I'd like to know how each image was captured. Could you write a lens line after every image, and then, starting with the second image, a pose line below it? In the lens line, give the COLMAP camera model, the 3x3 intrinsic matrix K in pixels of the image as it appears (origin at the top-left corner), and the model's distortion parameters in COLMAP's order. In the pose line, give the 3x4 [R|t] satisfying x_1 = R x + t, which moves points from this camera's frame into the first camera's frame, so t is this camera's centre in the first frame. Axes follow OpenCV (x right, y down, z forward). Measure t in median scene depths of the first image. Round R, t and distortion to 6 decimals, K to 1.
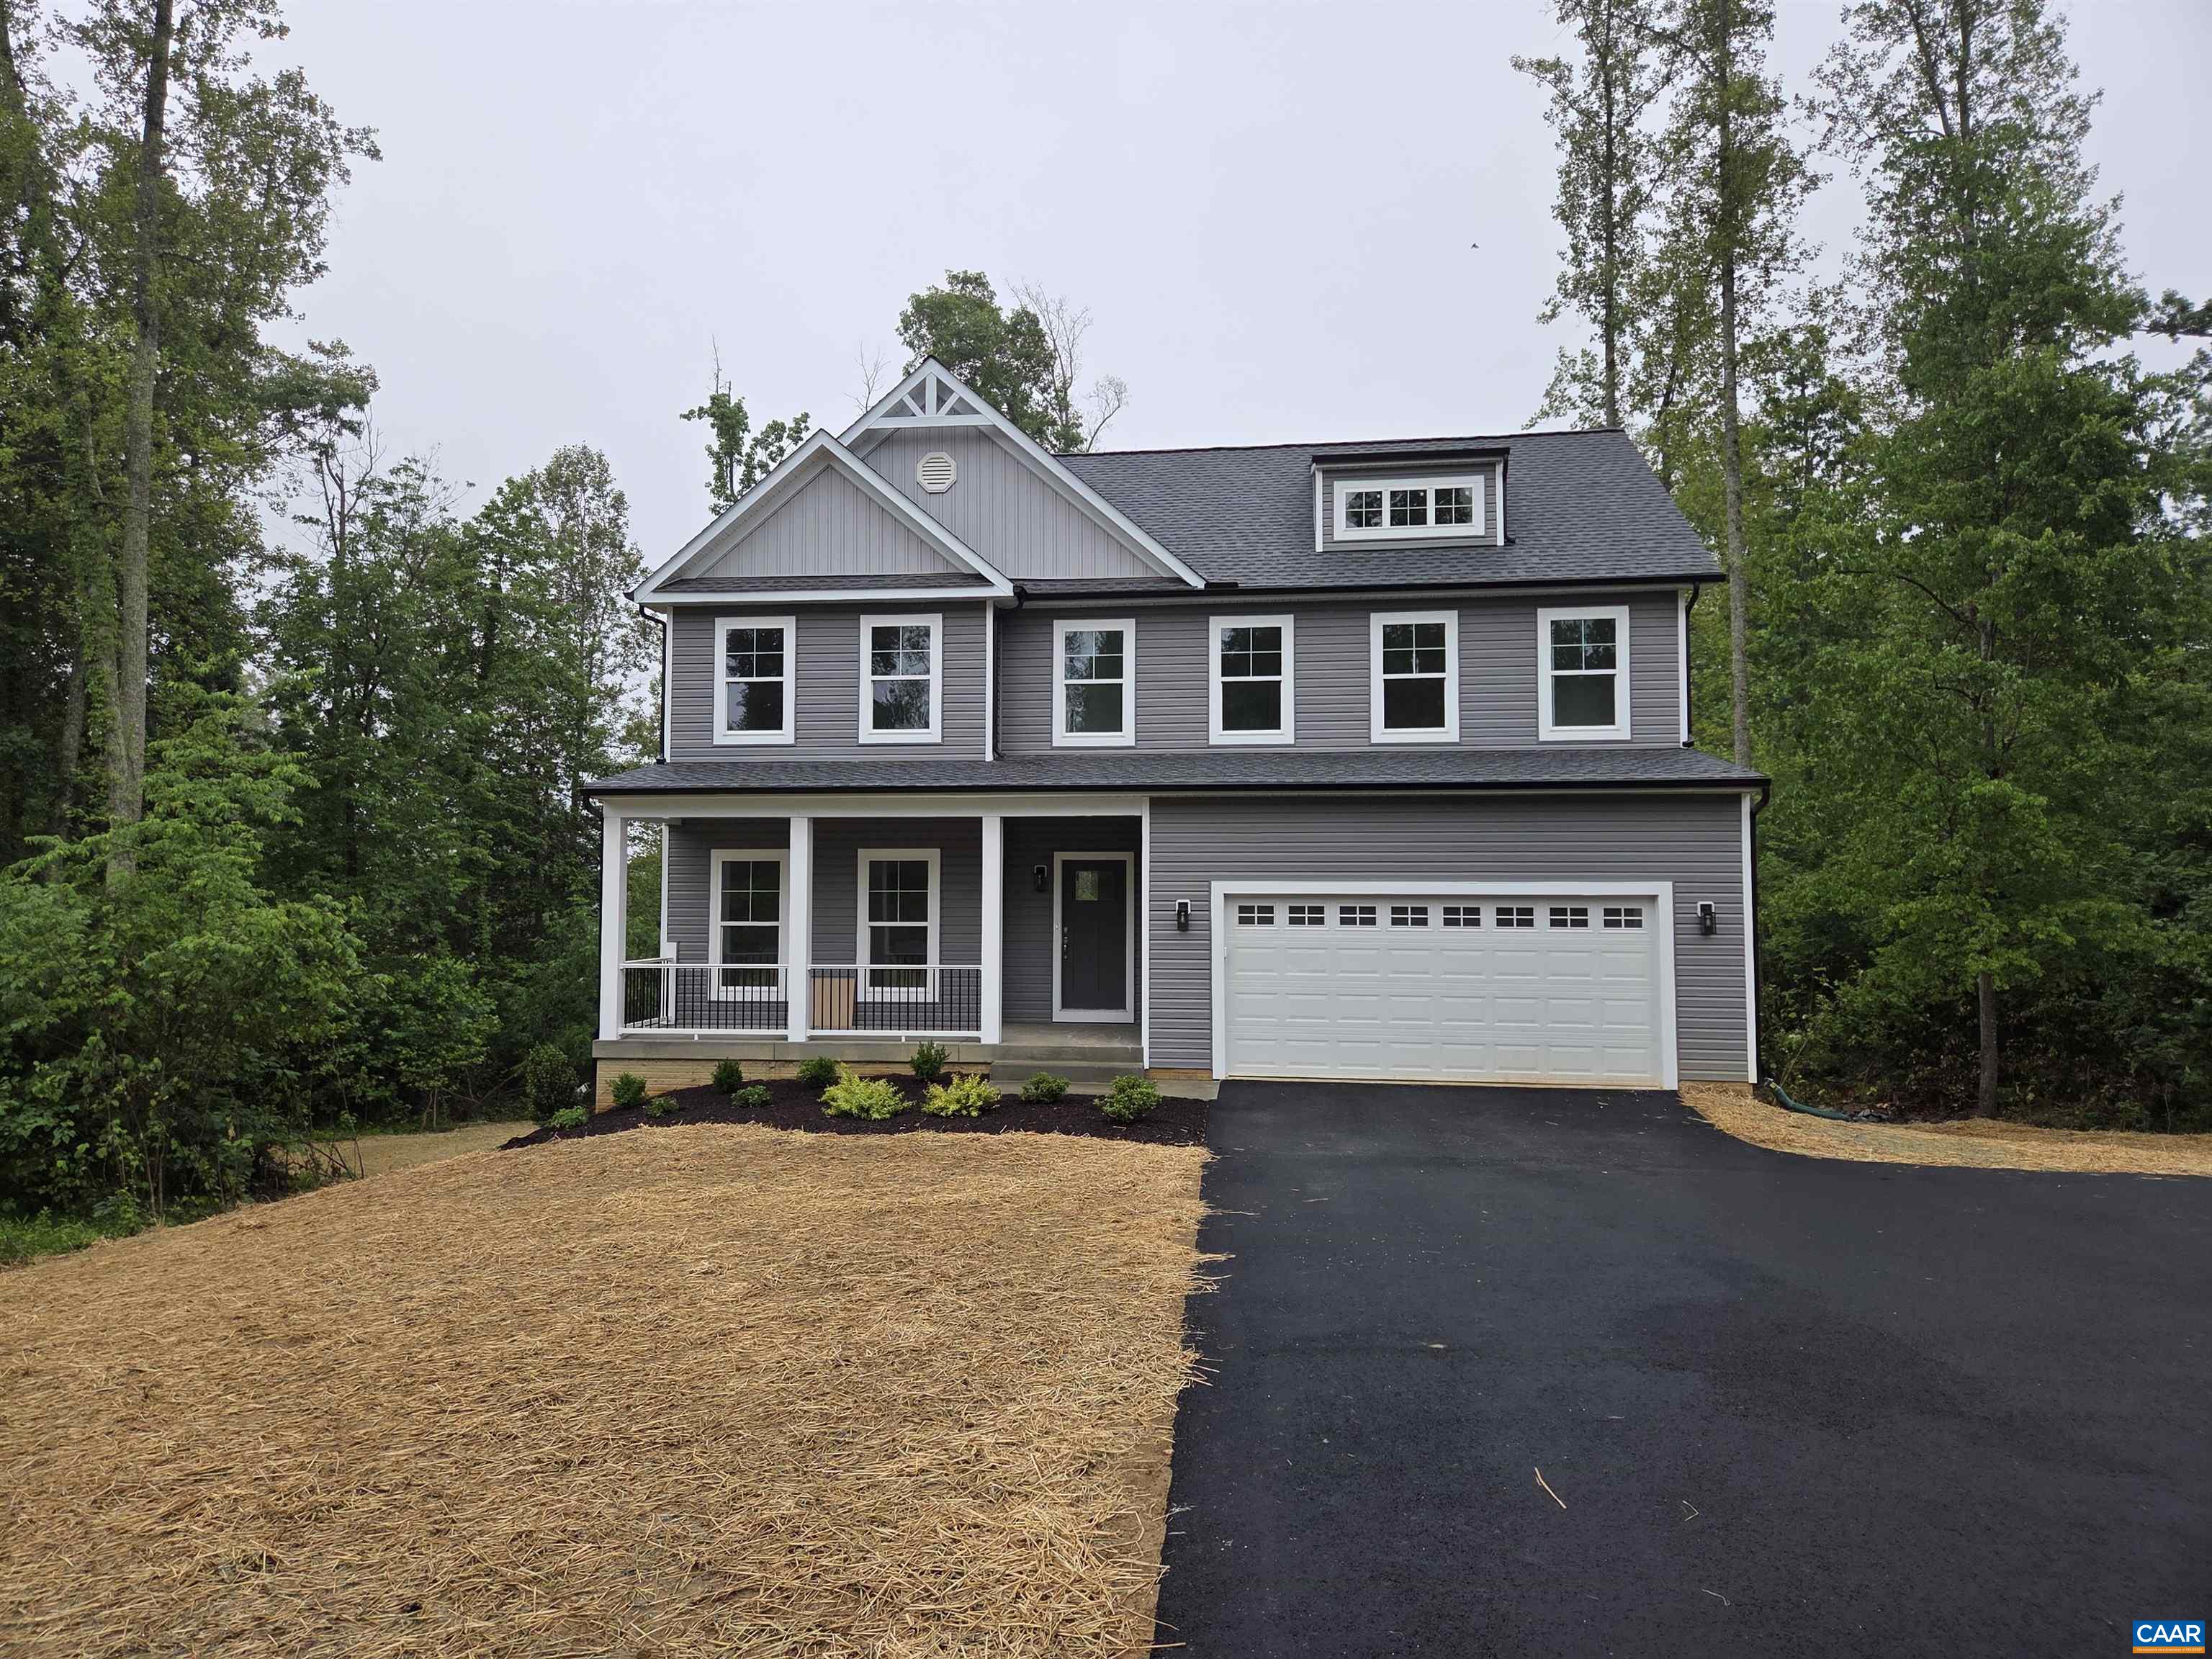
lens RADIAL K [[1469.6, 0, 1093.9], [0, 1469.6, 815.9], [0, 0, 1]] dist [0.083996, -0.071365]
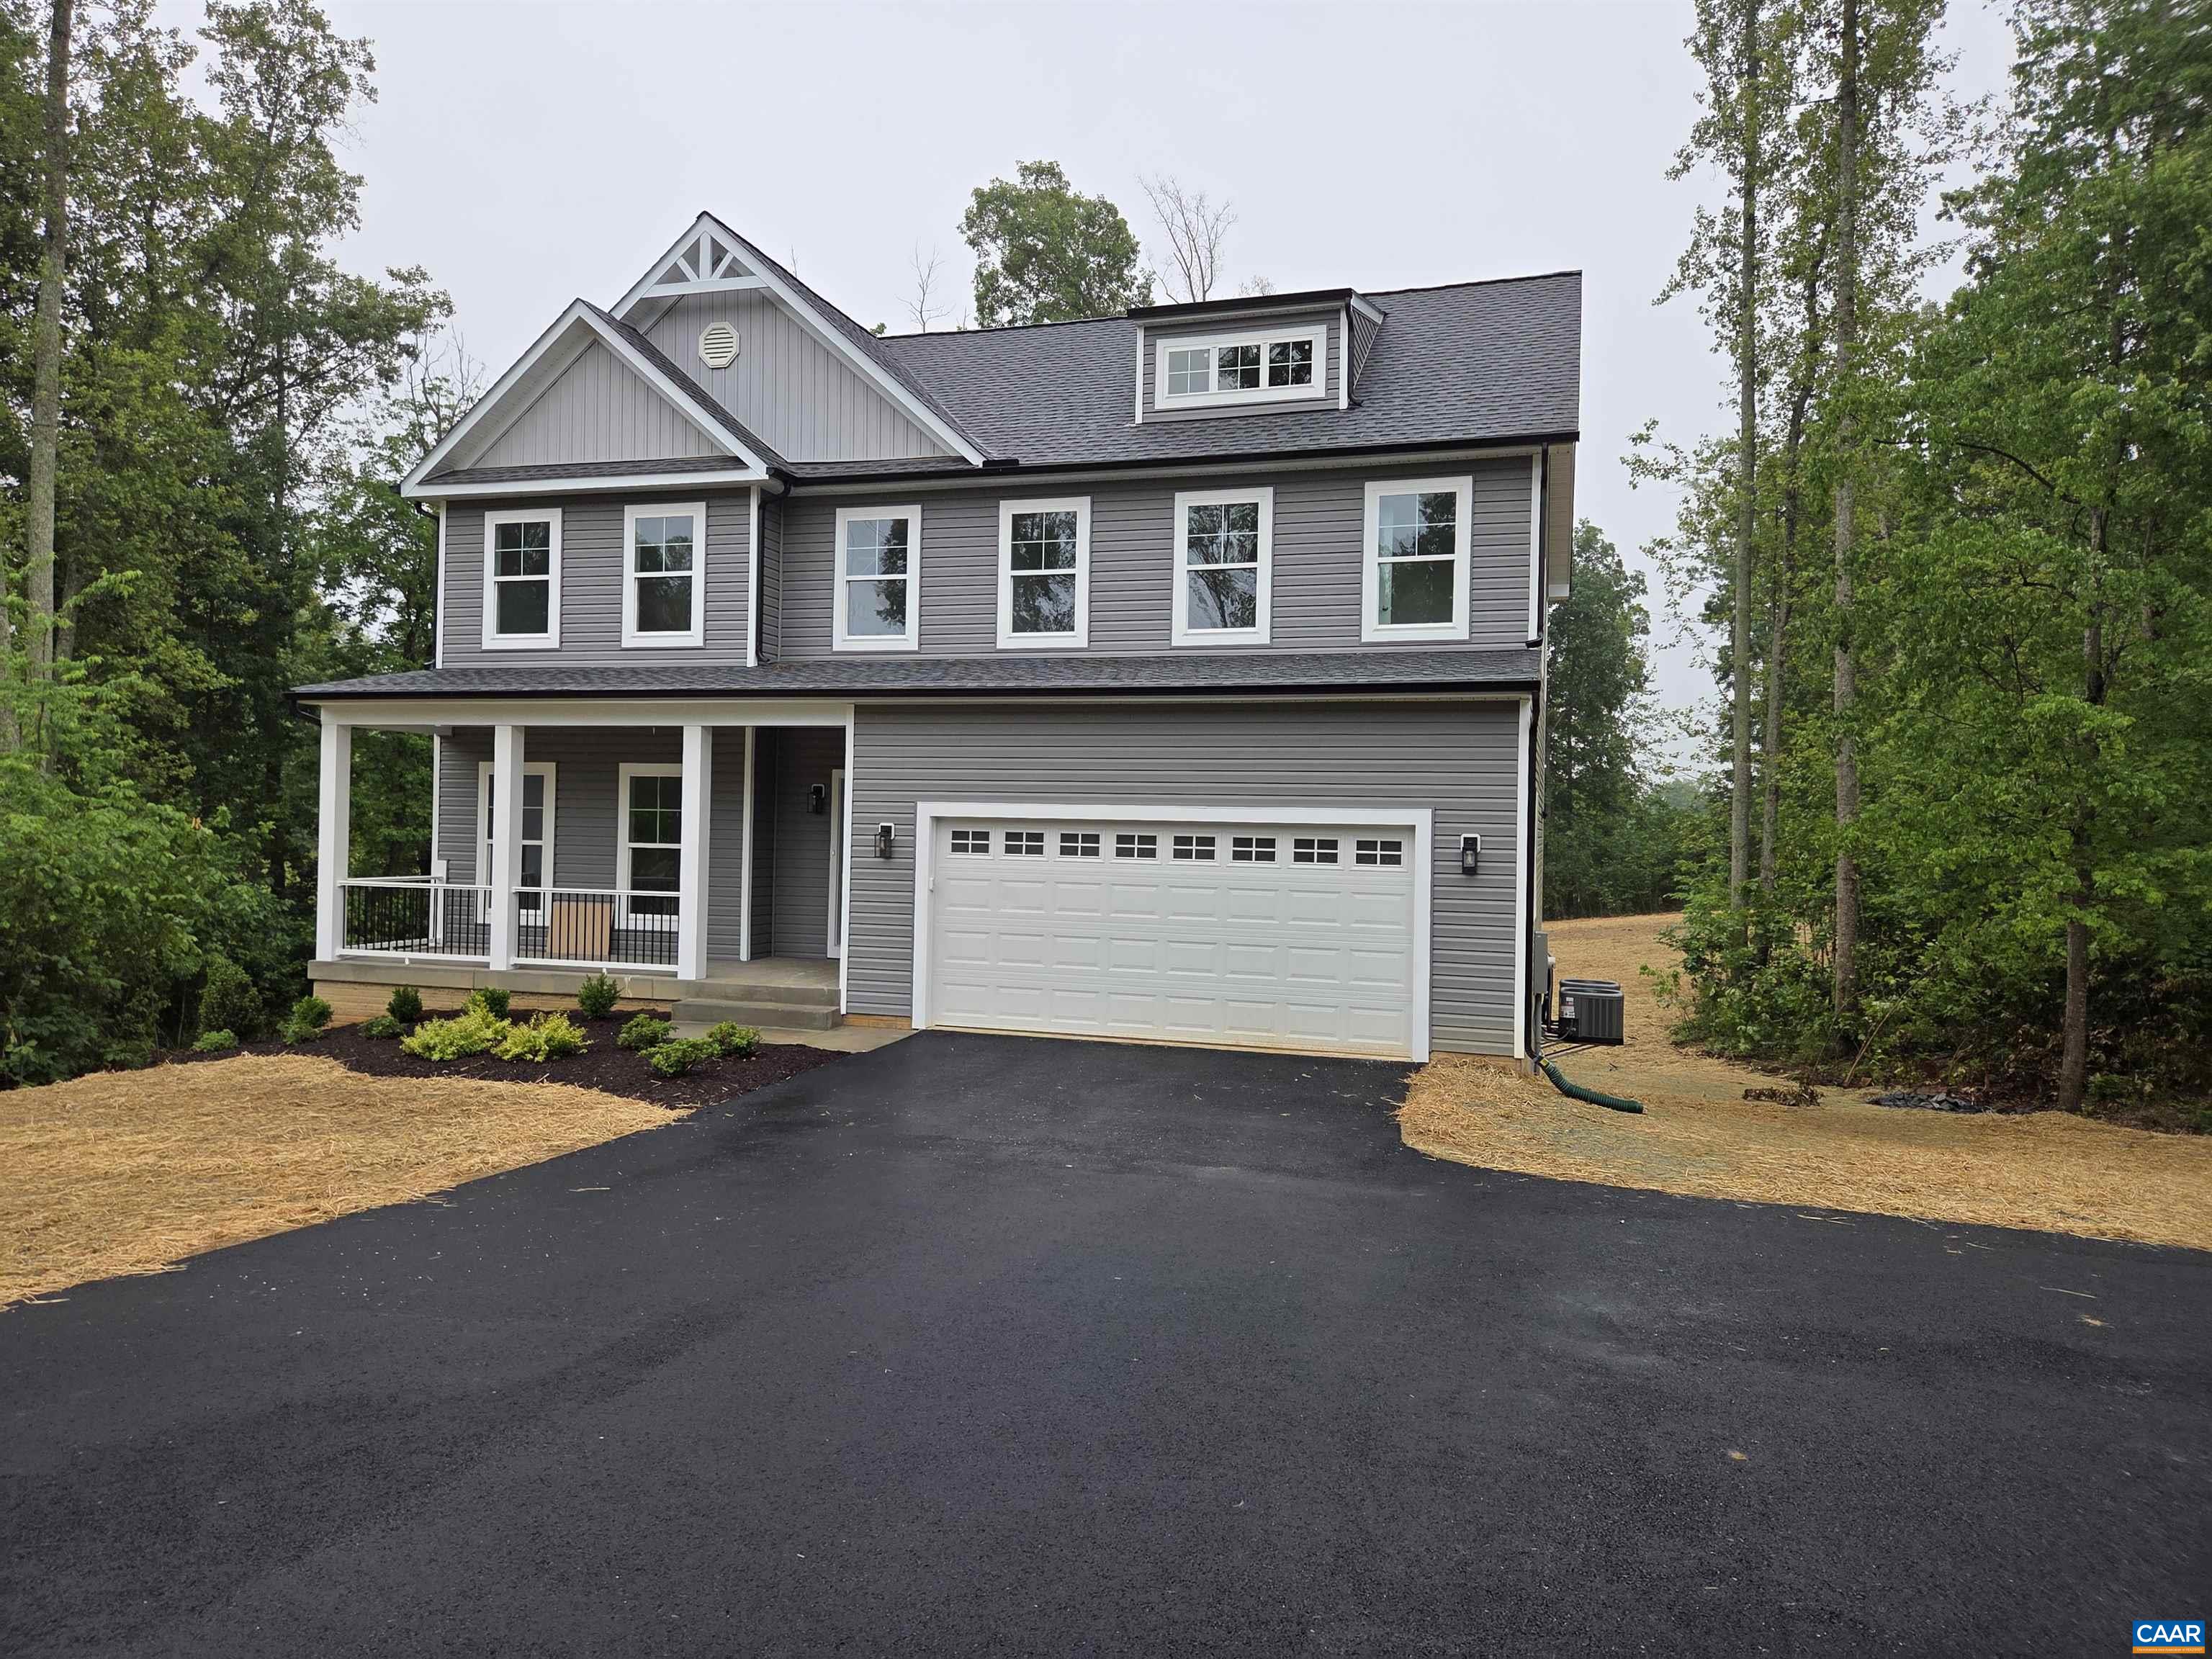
lens RADIAL K [[1469.6, 0, 1093.9], [0, 1469.6, 815.9], [0, 0, 1]] dist [0.083996, -0.071365]
pose [[0.984112, 0.016957, -0.176736, 0.290039], [-0.009239, 0.998971, 0.044404, 0.011462], [0.177307, -0.042065, 0.983256, 0.143410]]
